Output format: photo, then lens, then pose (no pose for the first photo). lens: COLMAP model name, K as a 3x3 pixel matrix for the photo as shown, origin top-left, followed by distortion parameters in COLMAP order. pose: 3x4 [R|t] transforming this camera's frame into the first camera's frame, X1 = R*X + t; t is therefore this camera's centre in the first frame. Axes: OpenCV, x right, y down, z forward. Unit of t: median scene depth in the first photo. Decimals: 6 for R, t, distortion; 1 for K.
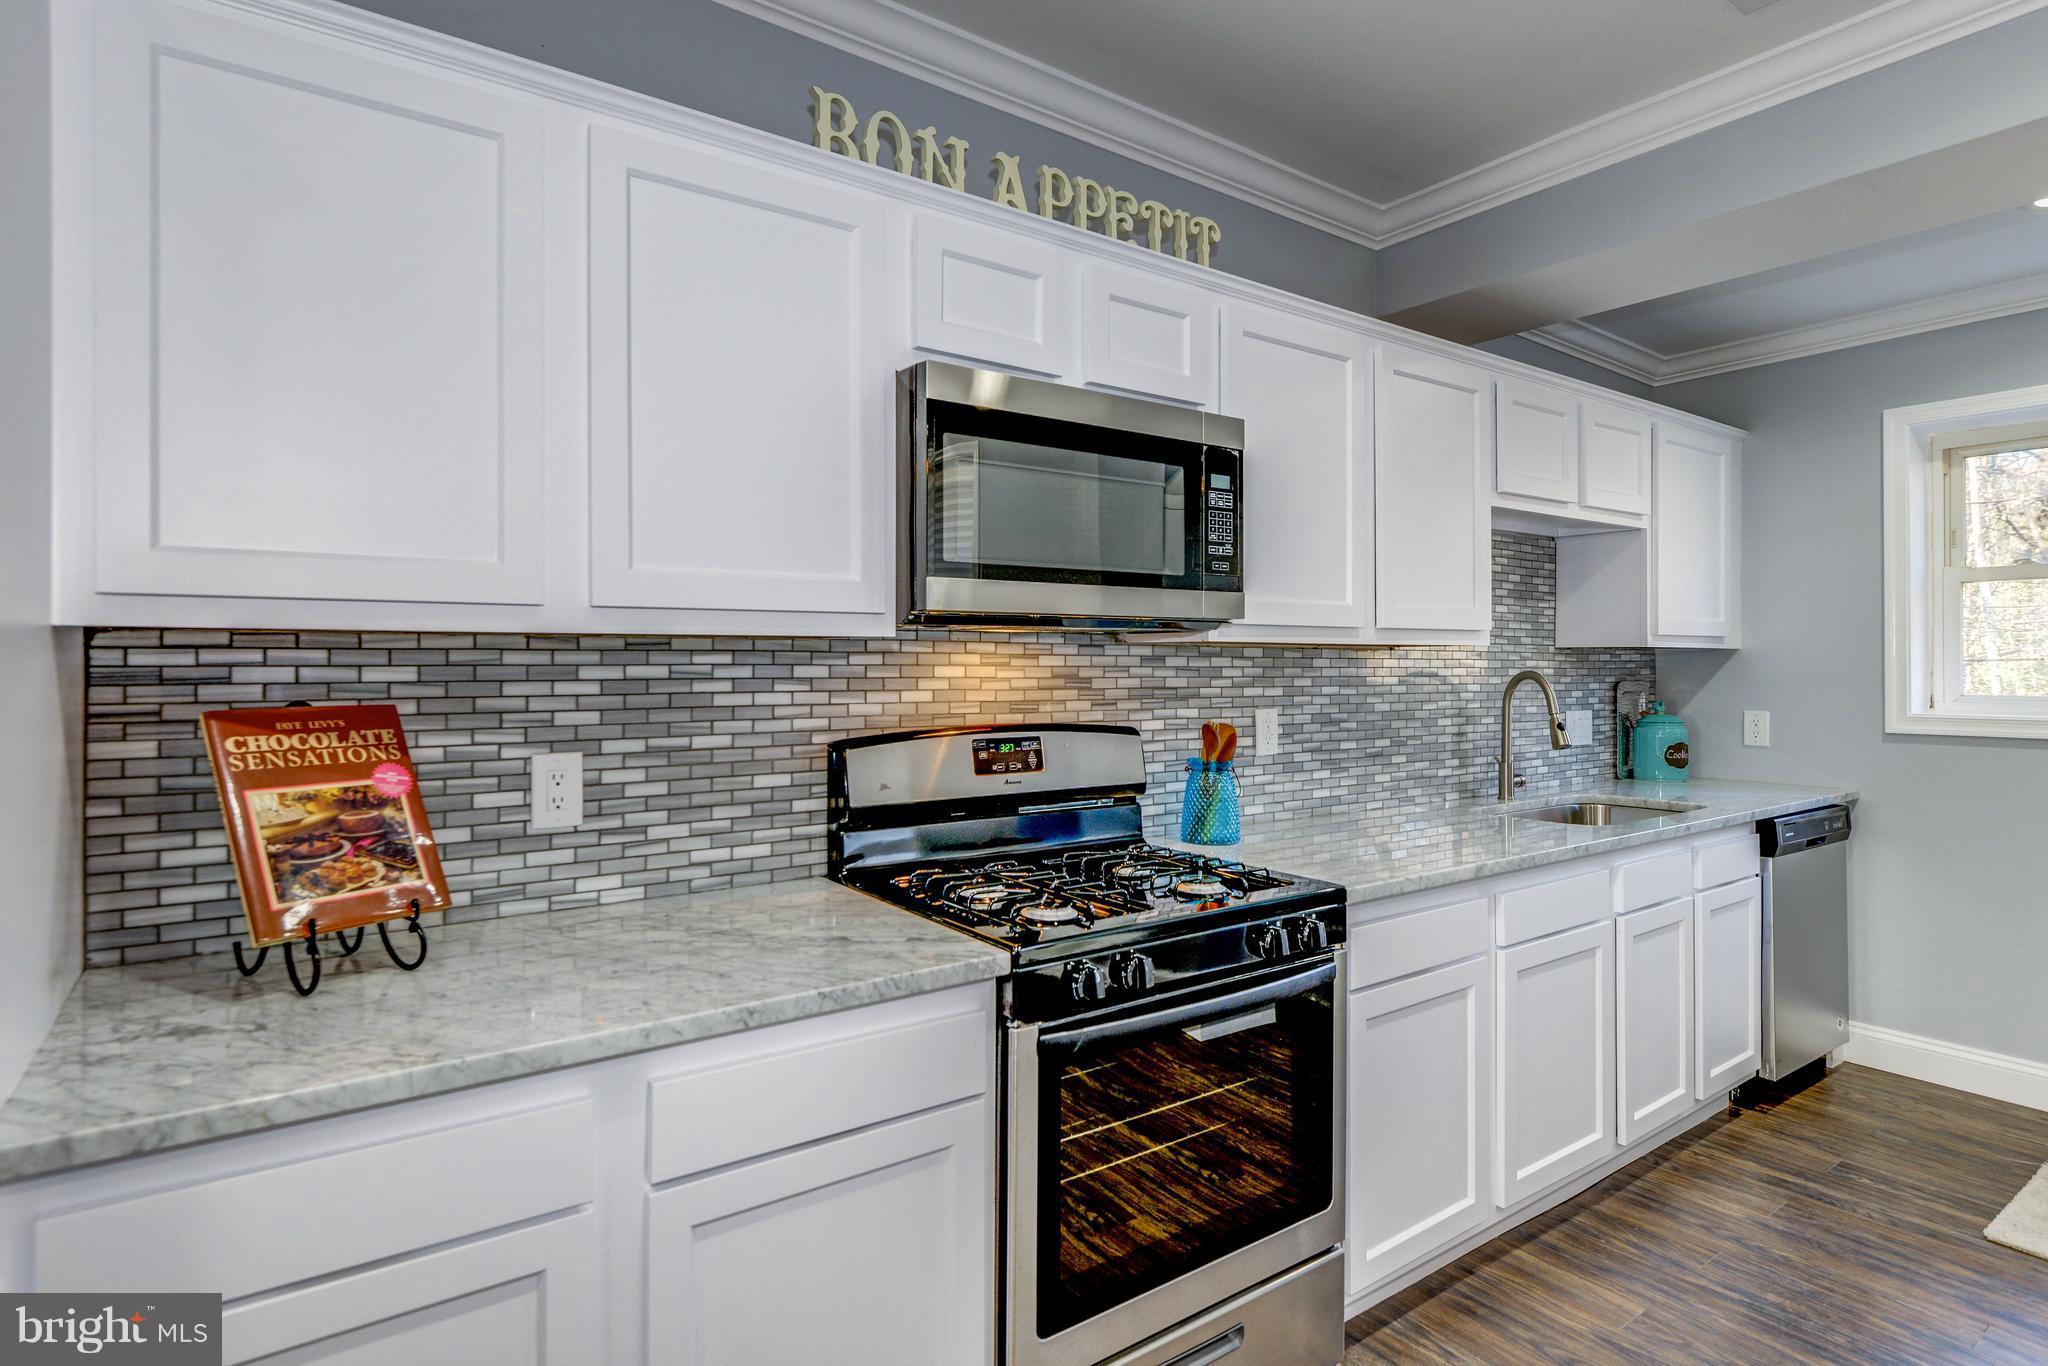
lens RADIAL K [[1052.6, 0, 1019.2], [0, 1052.6, 656.6], [0, 0, 1]] dist [0.013451, -0.008675]
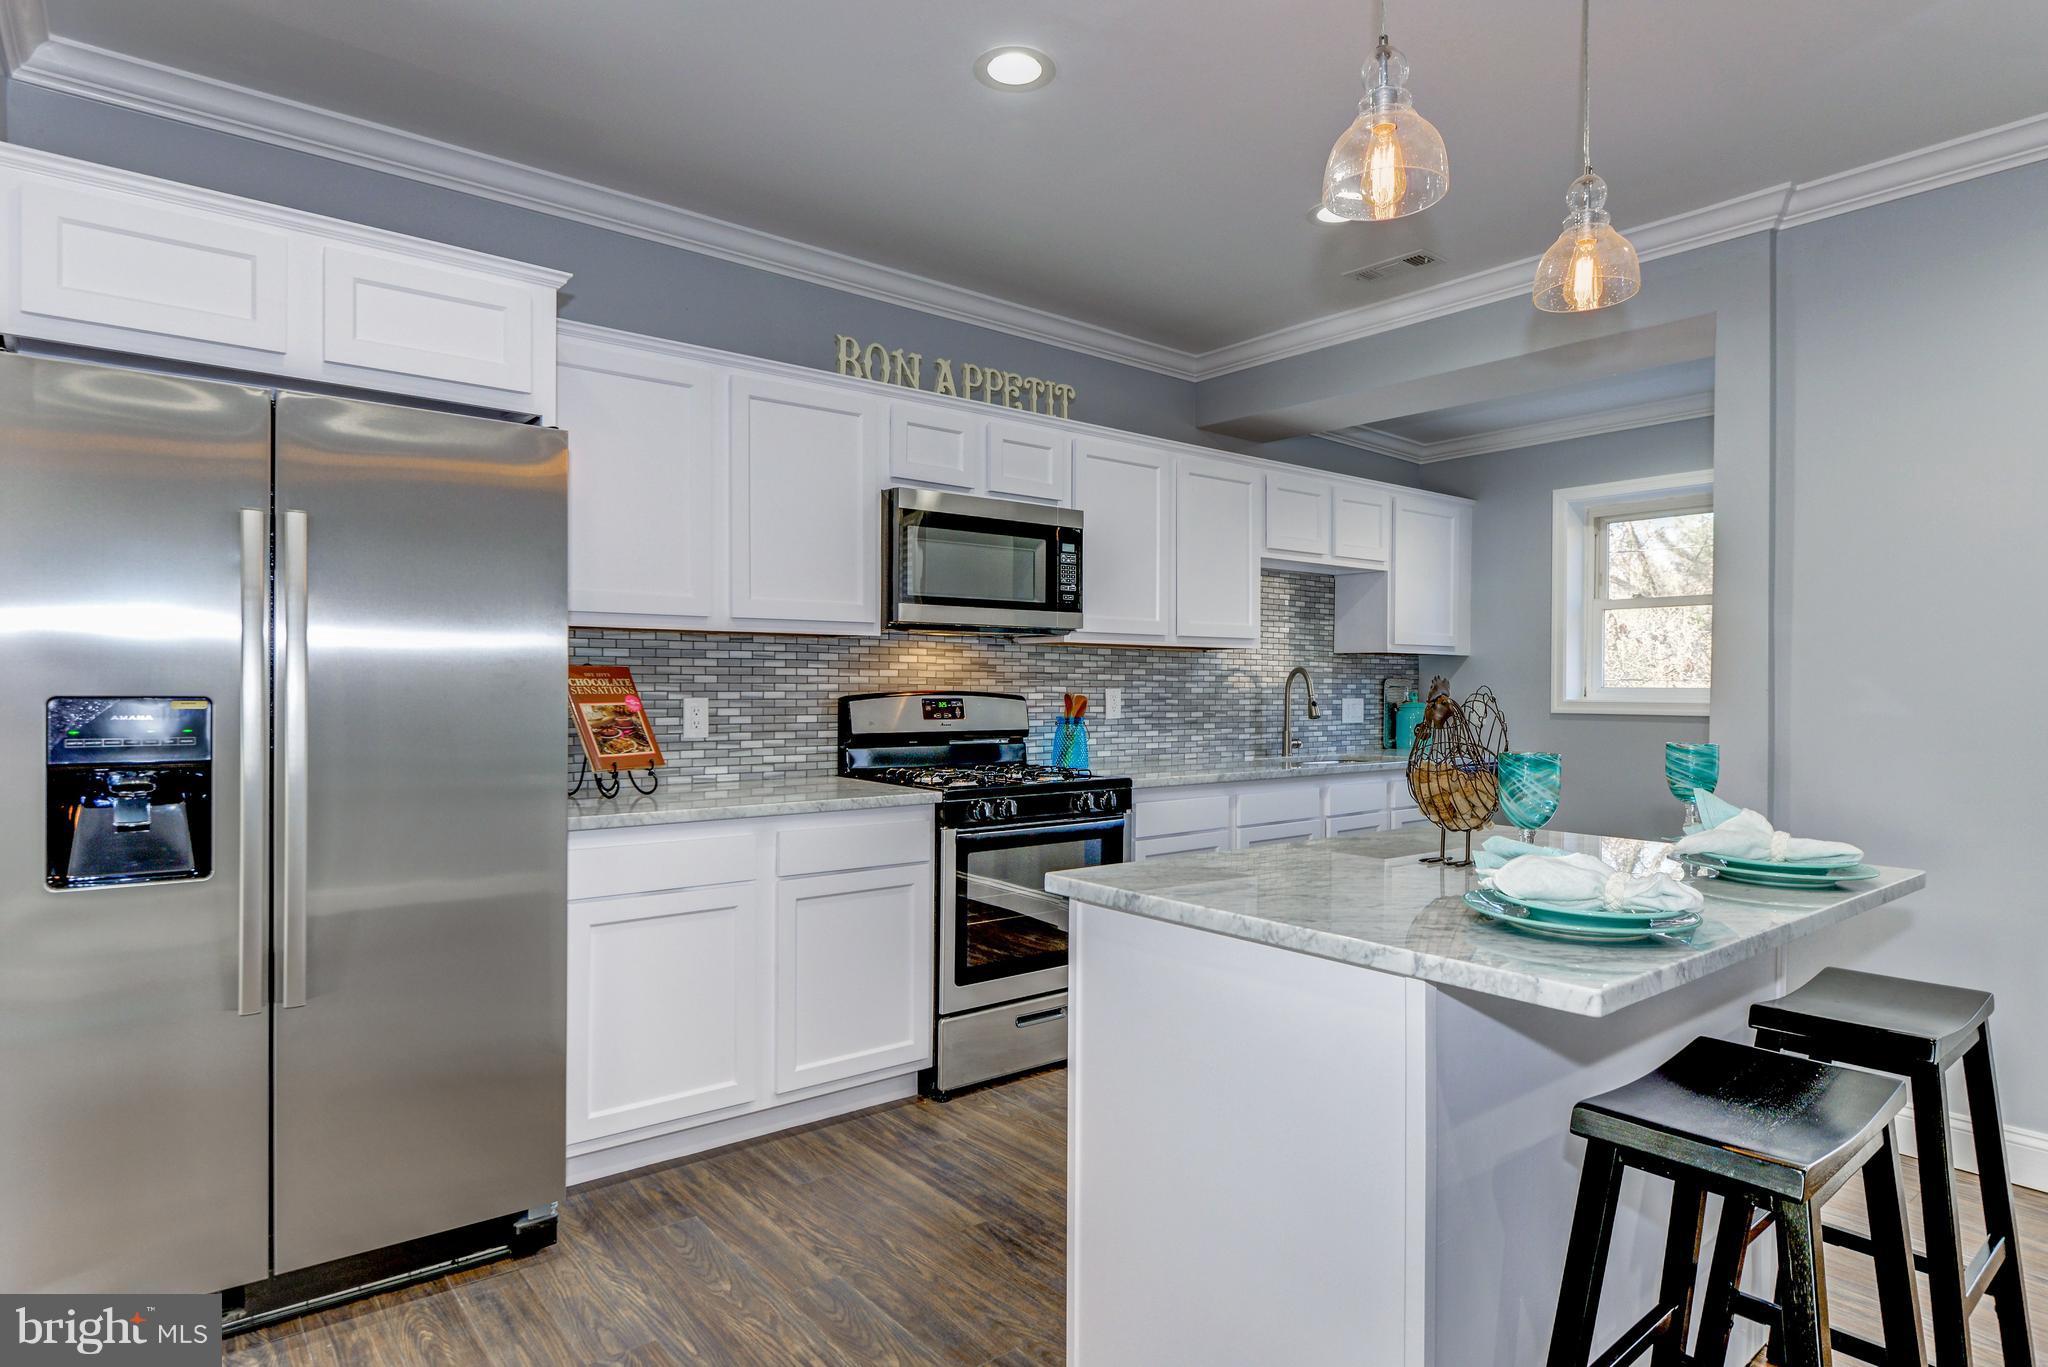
lens RADIAL K [[1123.8, 0, 1035.6], [0, 1123.8, 688.1], [0, 0, 1]] dist [0.019890, -0.011774]
pose [[0.997872, 0.004476, 0.065055, 0.018592], [-0.005136, 0.999937, 0.009974, 0.039416], [-0.065006, -0.010287, 0.997832, -0.746924]]
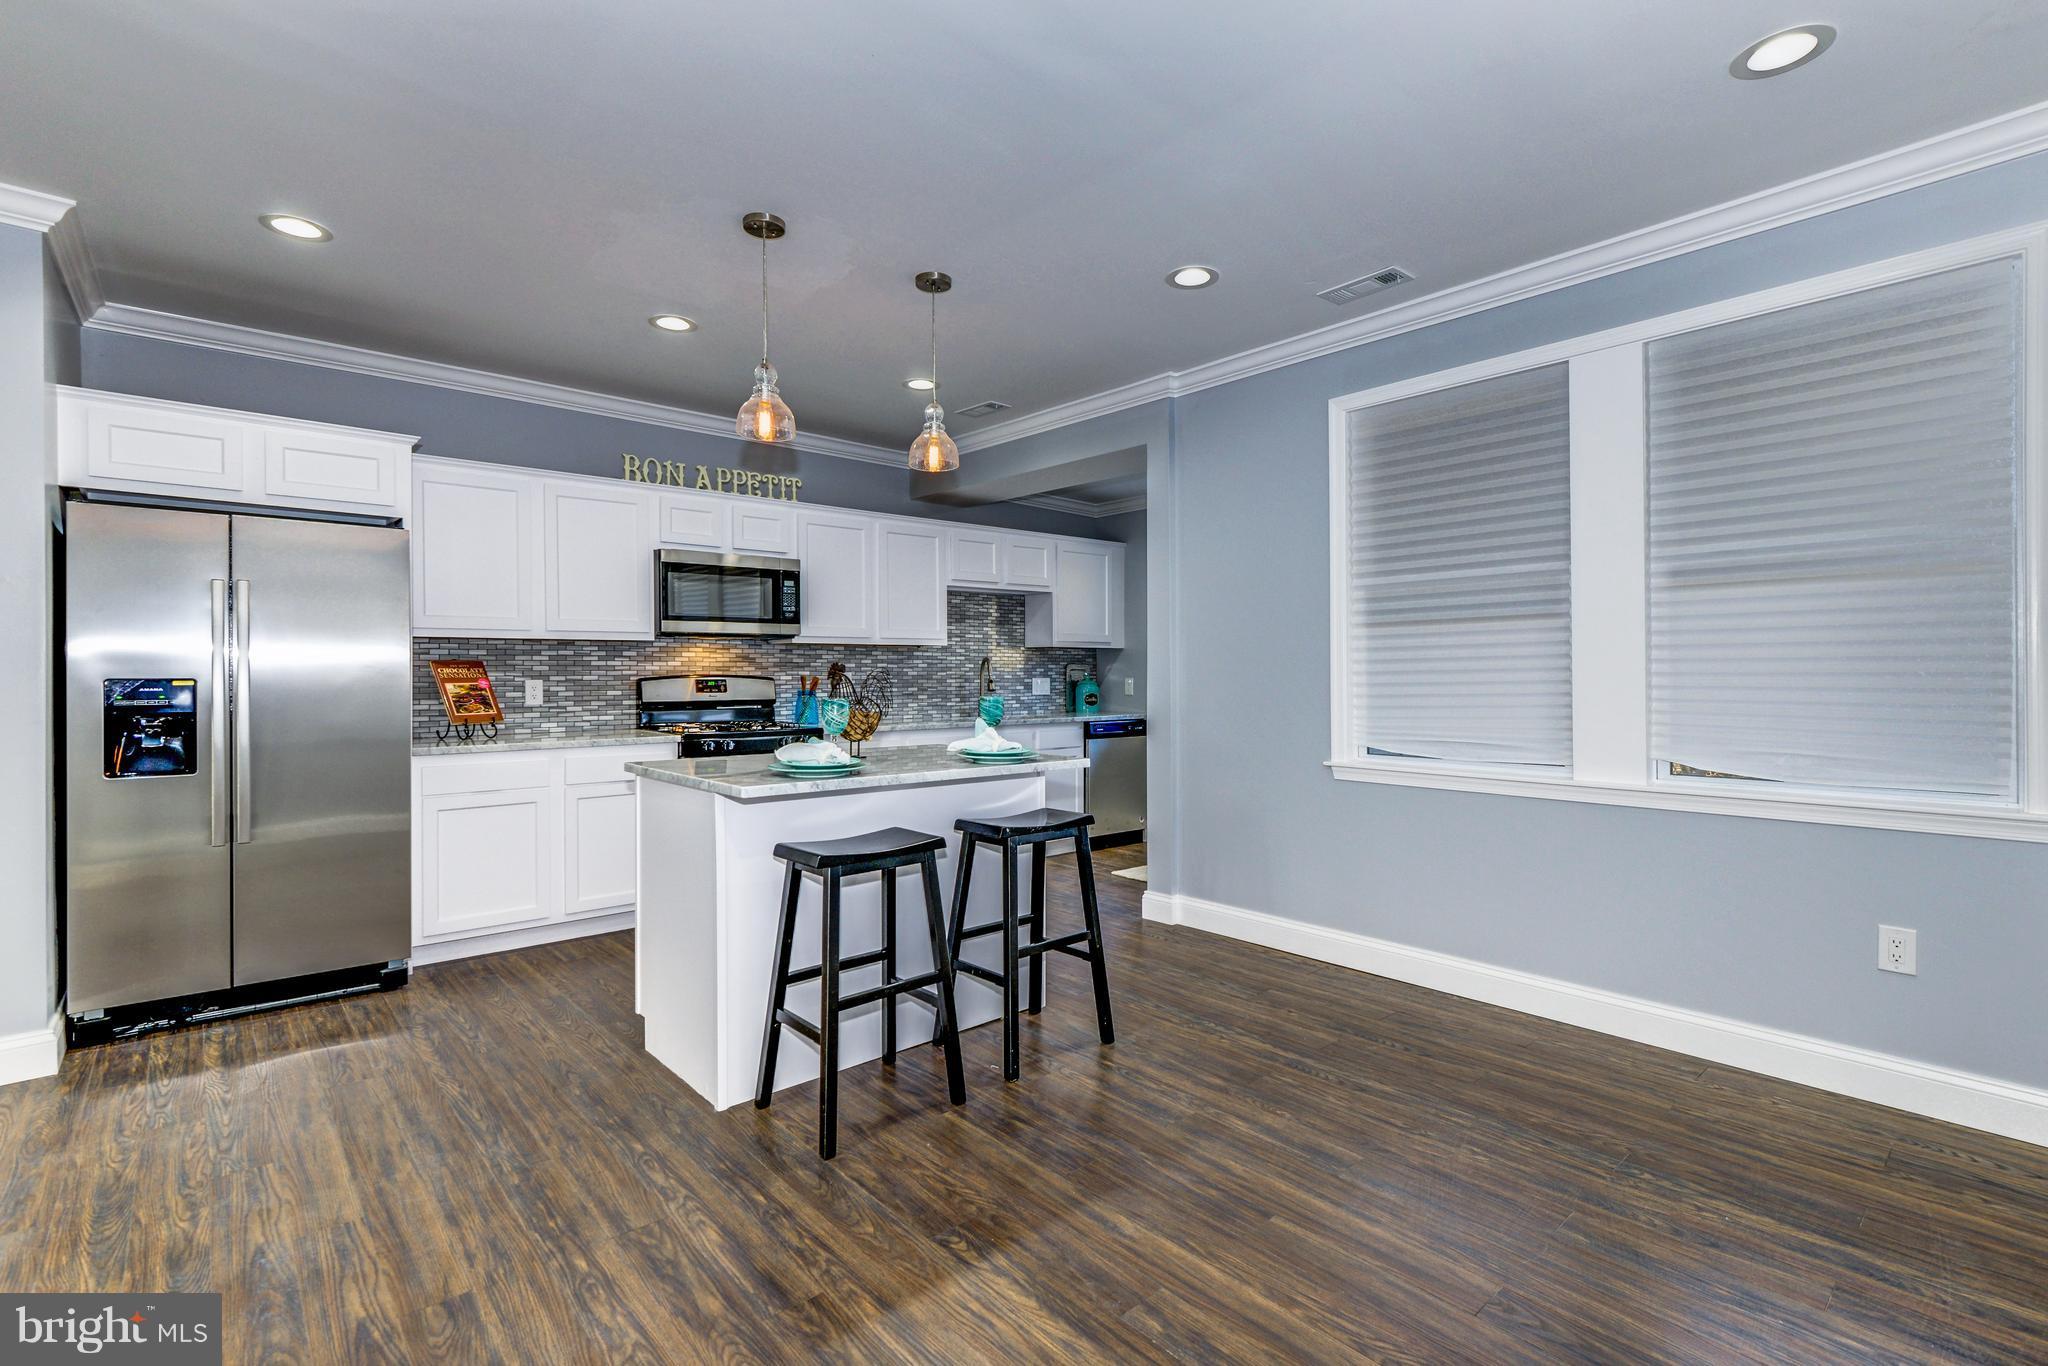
lens RADIAL K [[929.7, 0, 1023.1], [0, 929.7, 673.6], [0, 0, 1]] dist [0.004549, -0.000853]
pose [[0.995022, -0.003689, 0.099590, 0.501357], [0.002766, 0.999952, 0.009403, 0.040223], [-0.099620, -0.009081, 0.994984, -1.303024]]
